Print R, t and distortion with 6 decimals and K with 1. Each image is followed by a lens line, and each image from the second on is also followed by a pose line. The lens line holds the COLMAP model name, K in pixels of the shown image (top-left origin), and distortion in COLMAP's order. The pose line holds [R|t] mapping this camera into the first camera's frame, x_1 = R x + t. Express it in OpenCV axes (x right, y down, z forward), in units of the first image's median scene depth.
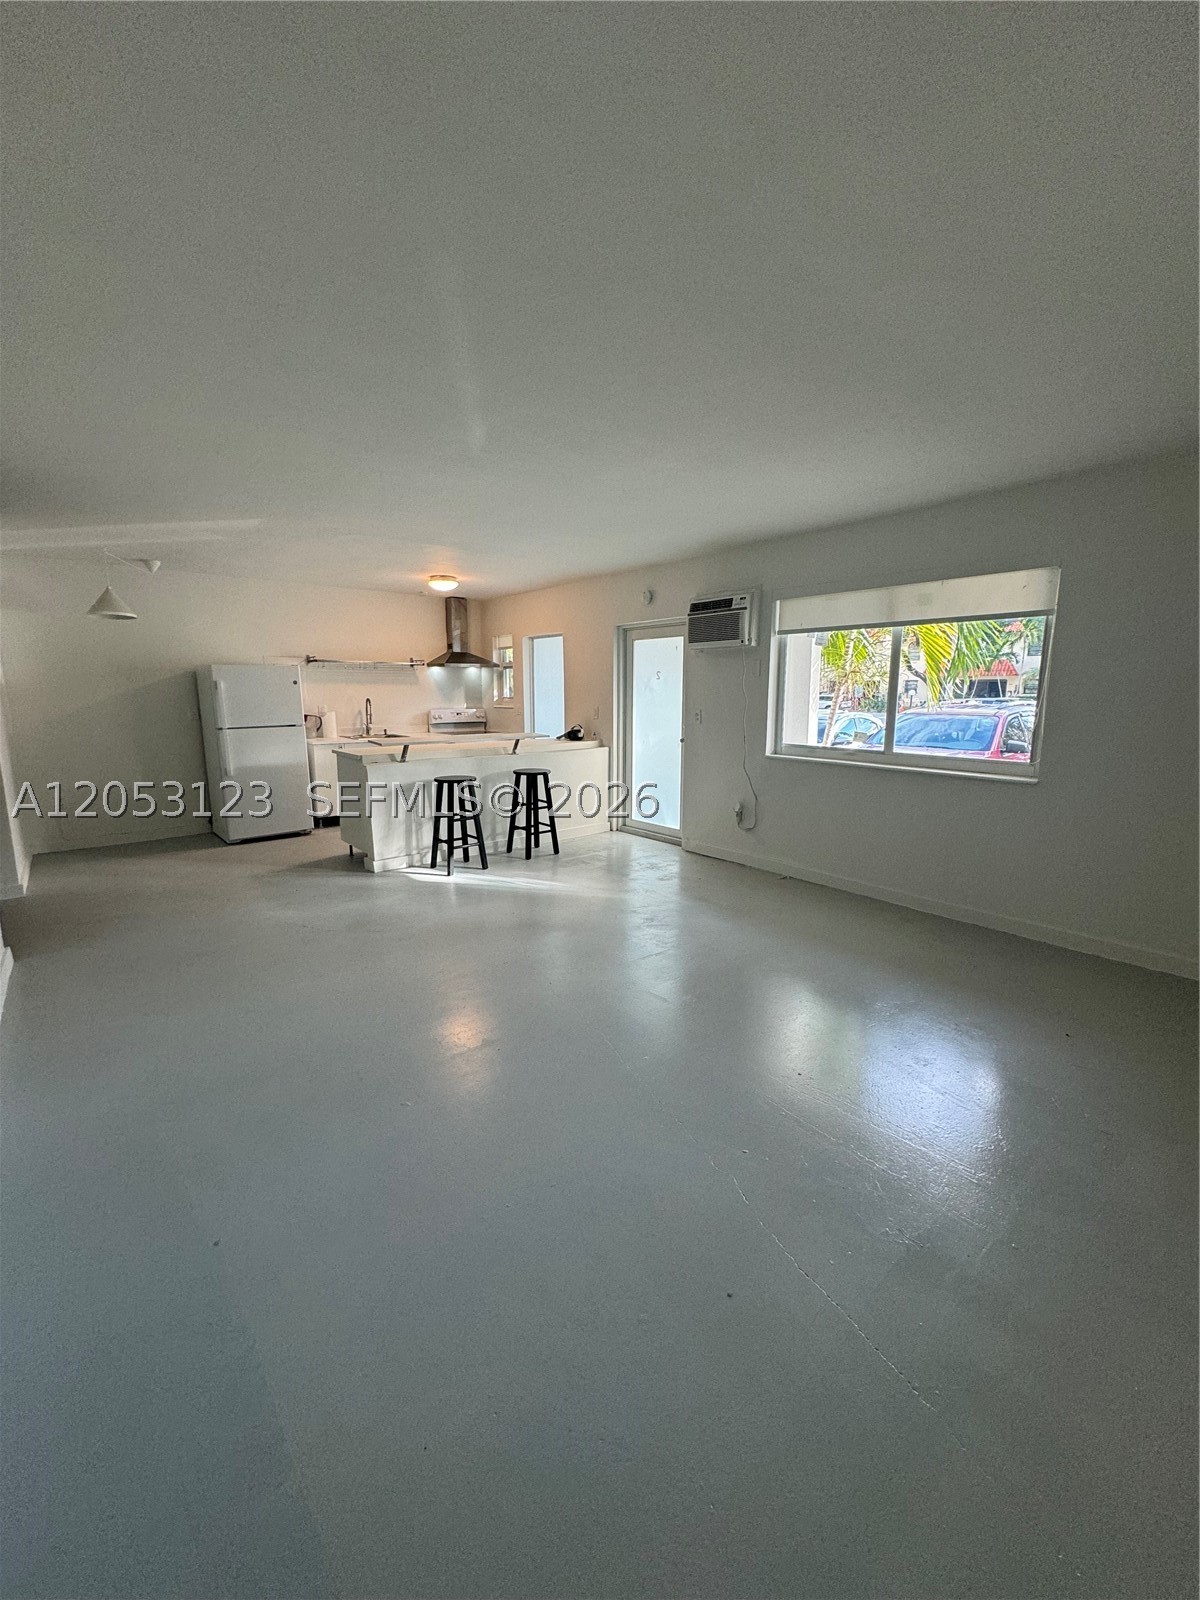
lens RADIAL K [[642.6, 0, 600.0], [0, 642.6, 800.0], [0, 0, 1]] dist [-0.000130, -0.000006]
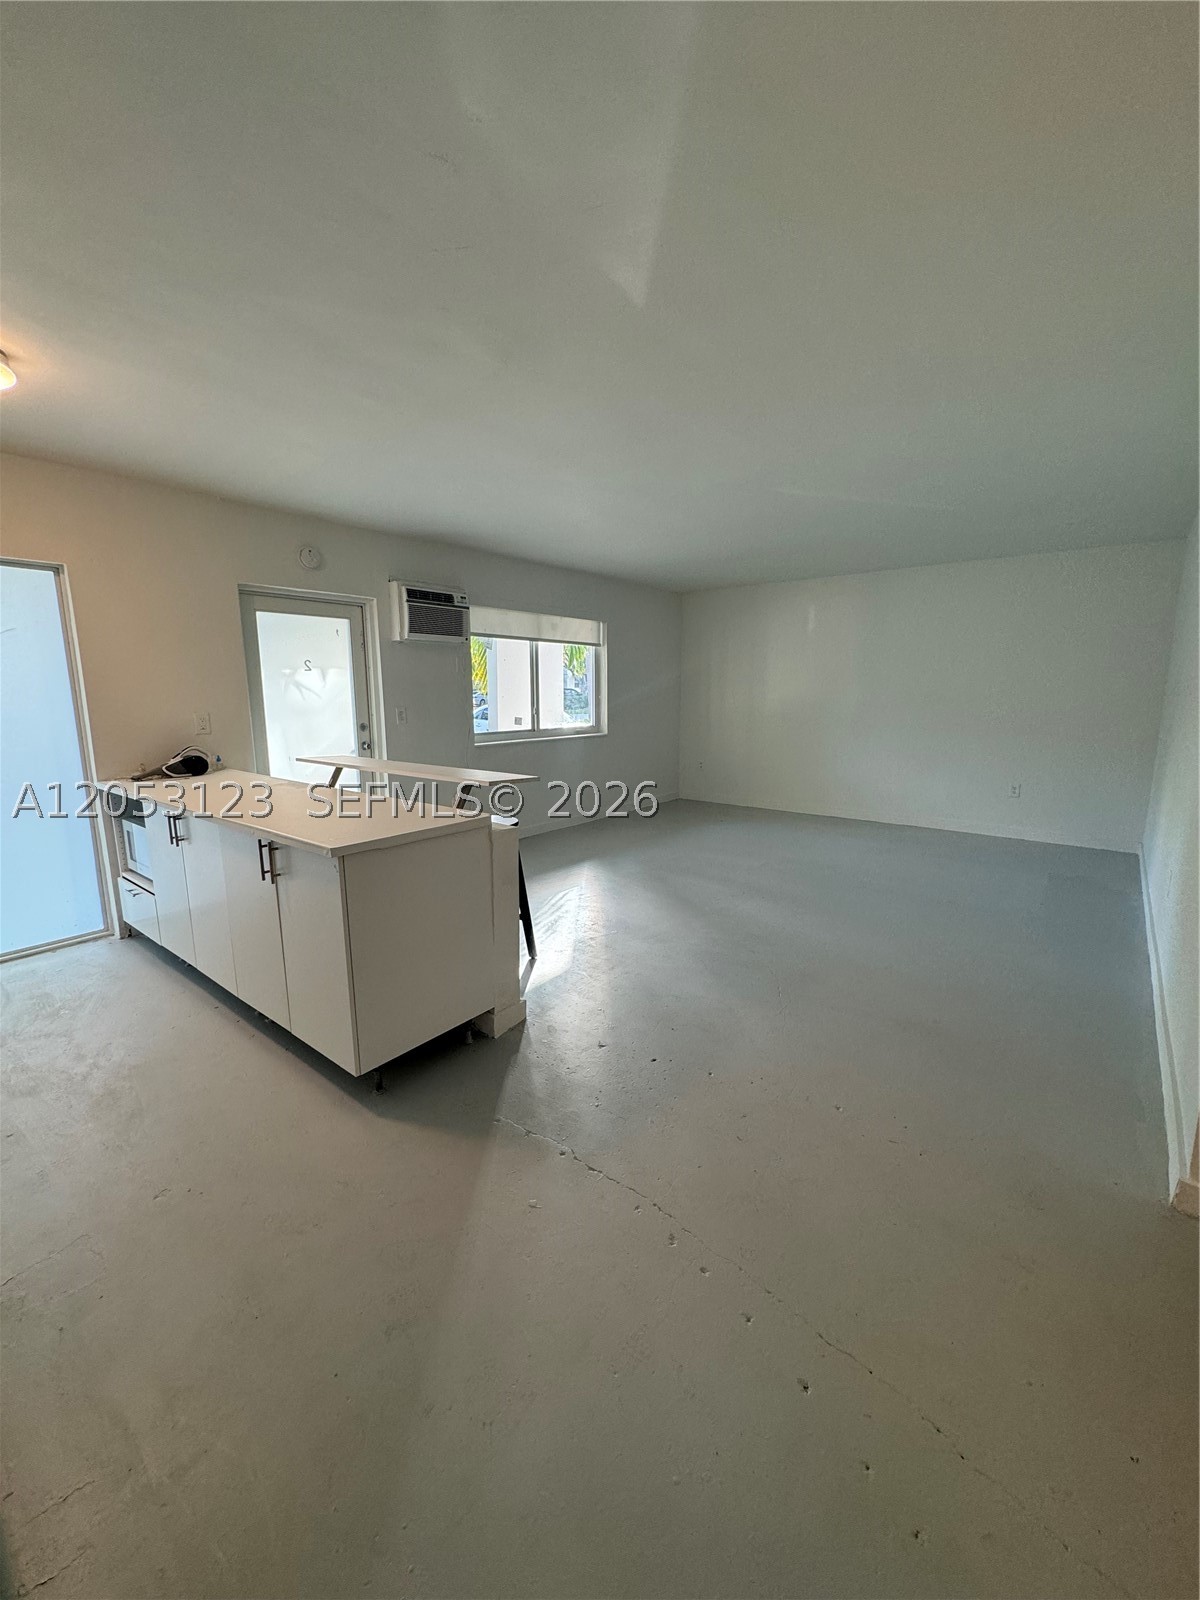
lens RADIAL K [[642.6, 0, 600.0], [0, 642.6, 800.0], [0, 0, 1]] dist [-0.000130, -0.000006]
pose [[-0.211835, -0.172029, 0.962046, -0.888963], [0.162927, 0.964394, 0.208324, -0.177364], [-0.963629, 0.200873, -0.176264, 1.034268]]
